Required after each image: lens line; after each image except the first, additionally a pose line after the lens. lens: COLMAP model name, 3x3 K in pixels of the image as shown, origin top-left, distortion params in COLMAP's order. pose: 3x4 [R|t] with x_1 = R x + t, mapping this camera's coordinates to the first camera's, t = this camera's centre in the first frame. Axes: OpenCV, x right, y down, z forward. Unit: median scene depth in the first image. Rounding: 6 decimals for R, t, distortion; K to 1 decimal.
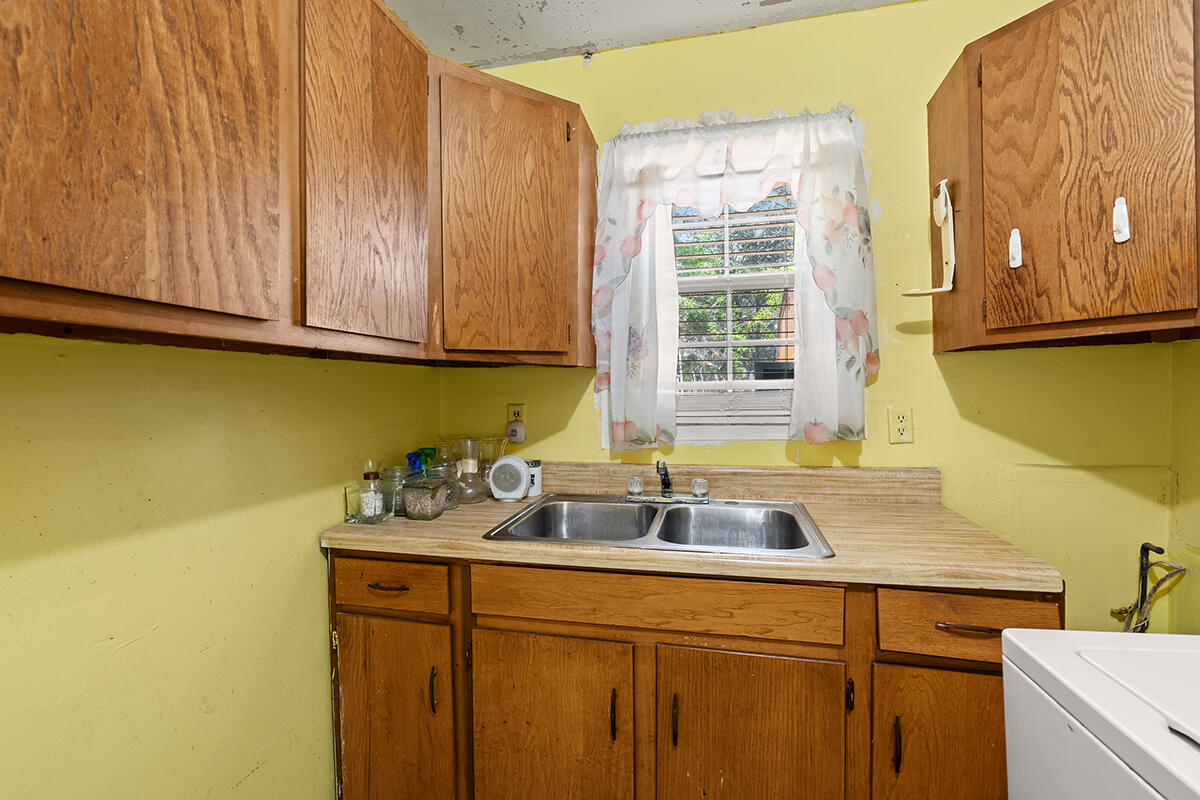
lens RADIAL K [[549.4, 0, 597.0], [0, 549.4, 397.3], [0, 0, 1]] dist [-0.004716, 0.001818]
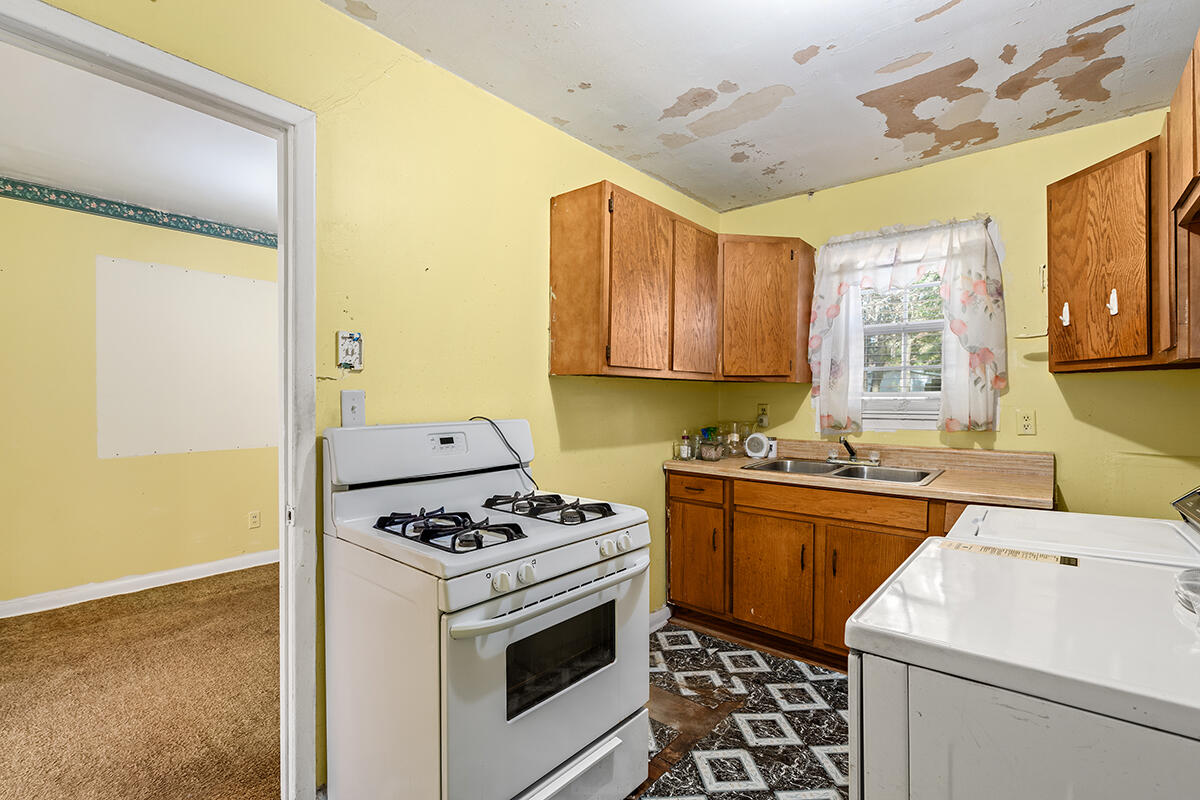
lens RADIAL K [[549.4, 0, 605.1], [0, 549.4, 407.6], [0, 0, 1]] dist [-0.004716, 0.001818]
pose [[0.893750, 0.022432, -0.448004, 0.252981], [-0.017270, 0.999729, 0.015604, 0.008258], [0.448233, -0.006209, 0.893895, -1.047246]]
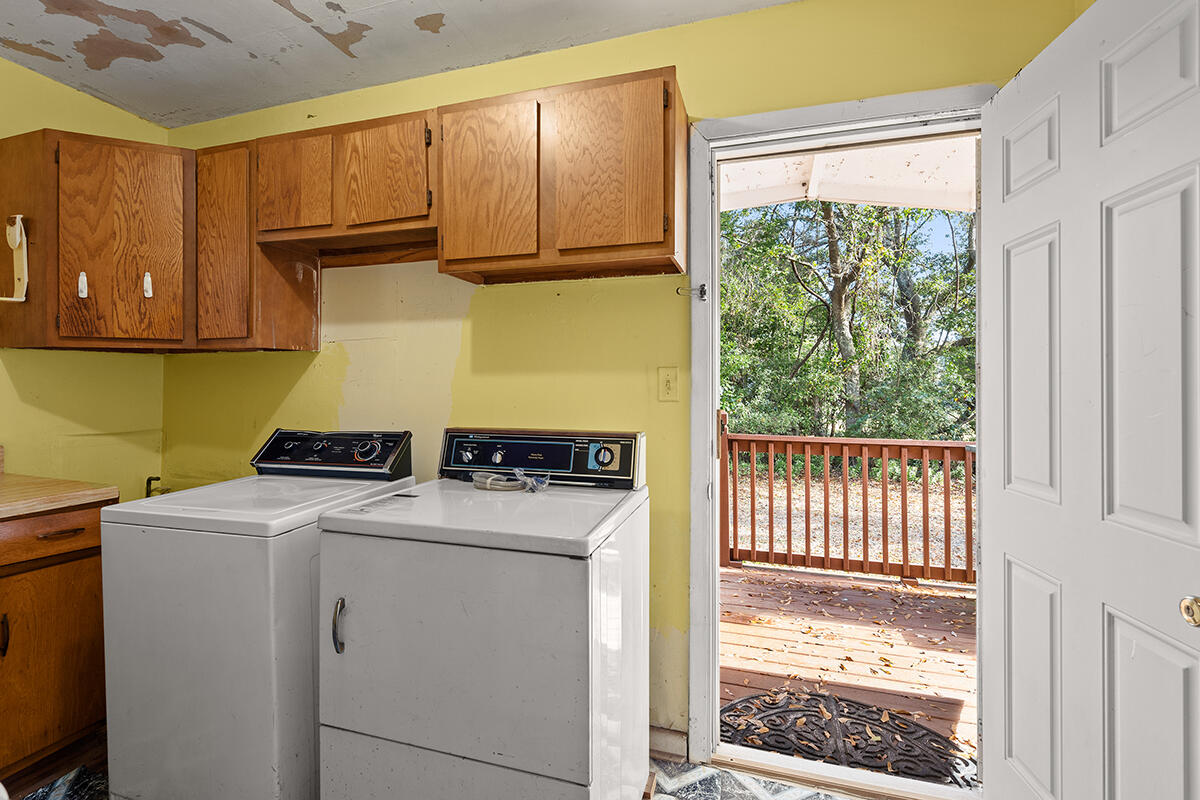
lens RADIAL K [[549.4, 0, 569.7], [0, 549.4, 384.9], [0, 0, 1]] dist [-0.004716, 0.001818]
pose [[0.093082, 0.016502, 0.995522, -0.569895], [0.003069, 0.999853, -0.016860, 0.029684], [-0.995654, 0.004625, 0.093018, -0.440759]]
